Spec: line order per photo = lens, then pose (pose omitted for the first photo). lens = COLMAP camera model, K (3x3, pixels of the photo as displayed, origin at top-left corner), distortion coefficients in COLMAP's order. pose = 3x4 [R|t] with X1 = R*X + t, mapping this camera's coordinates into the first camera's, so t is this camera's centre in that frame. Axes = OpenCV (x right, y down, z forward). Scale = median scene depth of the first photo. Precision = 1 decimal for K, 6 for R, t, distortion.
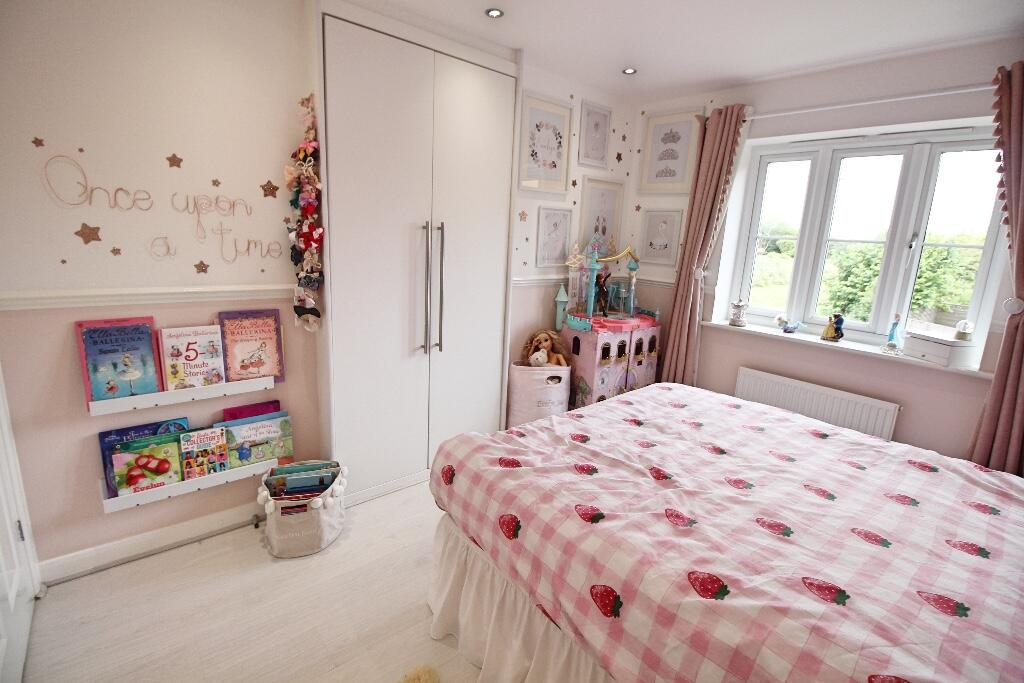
lens RADIAL K [[468.7, 0, 512.0], [0, 468.7, 341.5], [0, 0, 1]] dist [-0.010660, -0.000939]
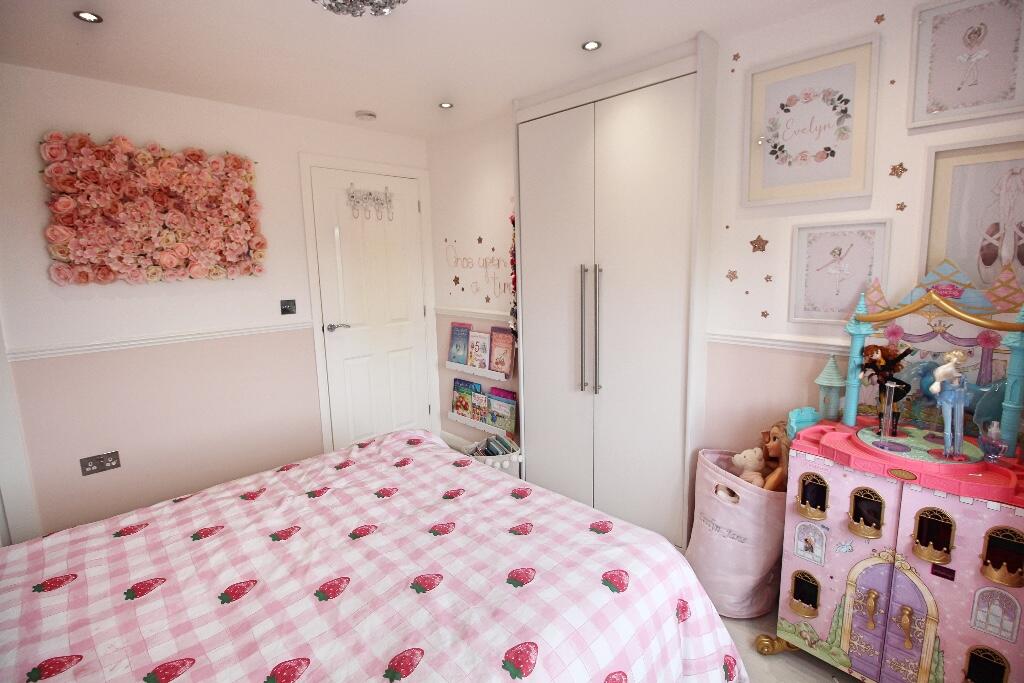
lens RADIAL K [[468.7, 0, 512.0], [0, 468.7, 341.5], [0, 0, 1]] dist [-0.010660, -0.000939]
pose [[0.084767, 0.120978, -0.989029, 0.997209], [-0.197167, 0.975011, 0.102364, -0.191420], [0.976698, 0.186327, 0.106502, 0.890346]]
